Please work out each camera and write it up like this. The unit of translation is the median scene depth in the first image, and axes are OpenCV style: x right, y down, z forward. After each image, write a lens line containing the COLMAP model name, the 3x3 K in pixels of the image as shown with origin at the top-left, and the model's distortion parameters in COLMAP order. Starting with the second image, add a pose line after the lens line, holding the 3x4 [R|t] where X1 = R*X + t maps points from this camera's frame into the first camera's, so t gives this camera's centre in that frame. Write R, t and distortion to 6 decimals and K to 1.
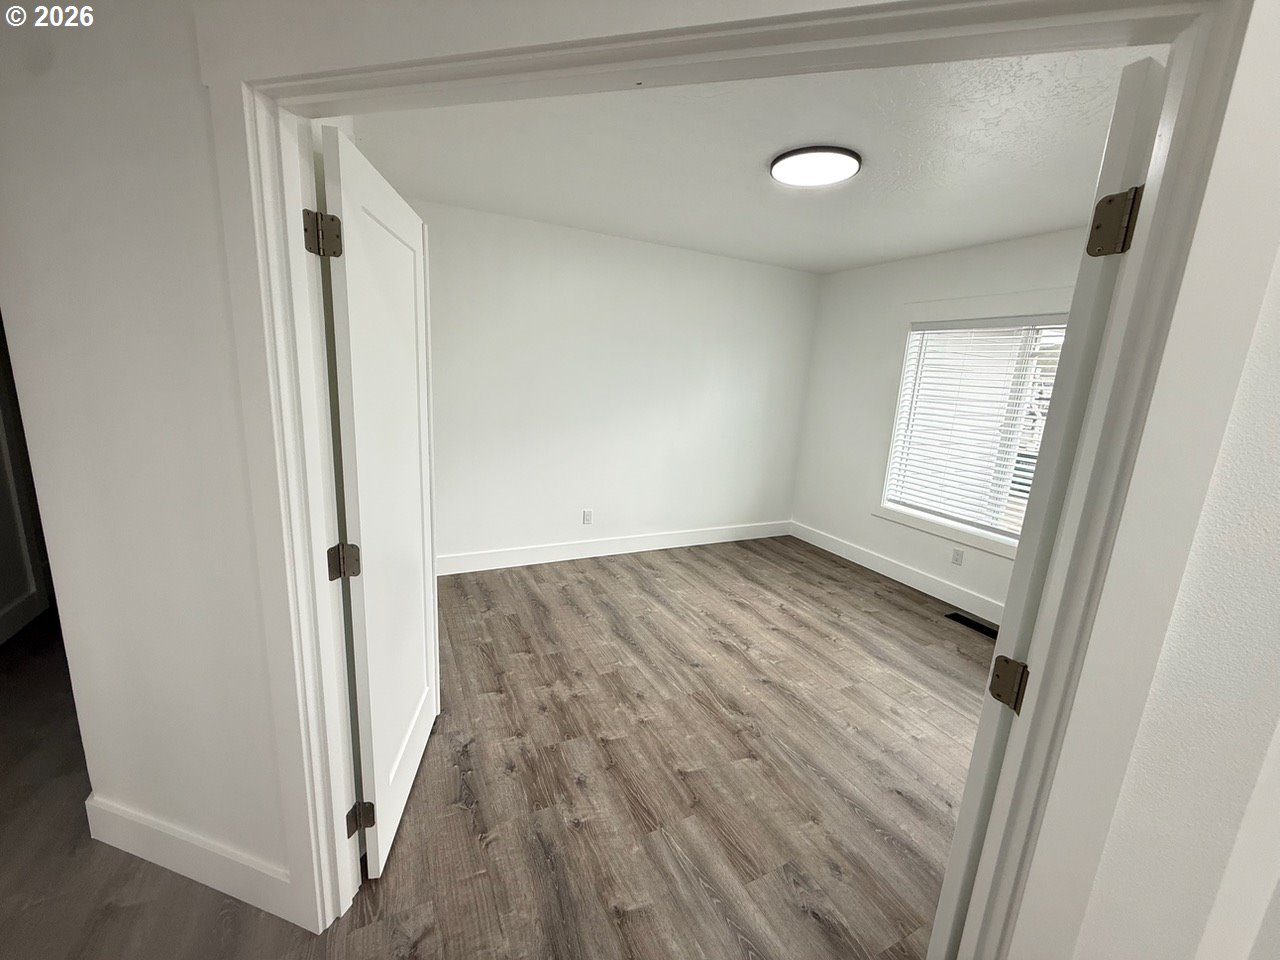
lens RADIAL K [[508.4, 0, 639.0], [0, 508.4, 477.1], [0, 0, 1]] dist [-0.000232, -0.000020]
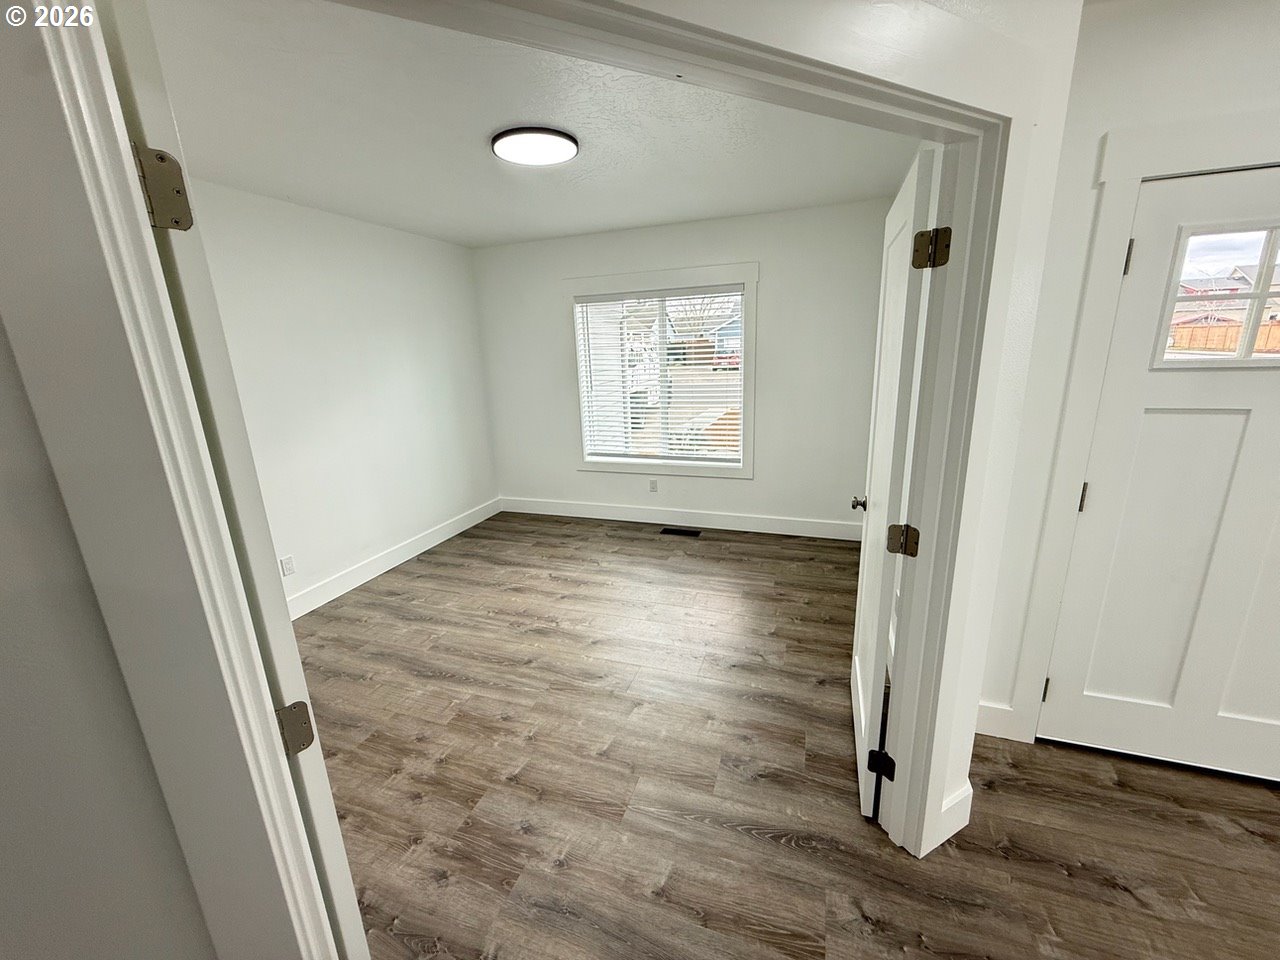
lens RADIAL K [[508.4, 0, 639.0], [0, 508.4, 477.1], [0, 0, 1]] dist [-0.000232, -0.000020]
pose [[0.716955, -0.256264, 0.648309, -0.244077], [0.219912, 0.965638, 0.138501, -0.053069], [-0.661524, 0.043273, 0.748674, 0.100659]]
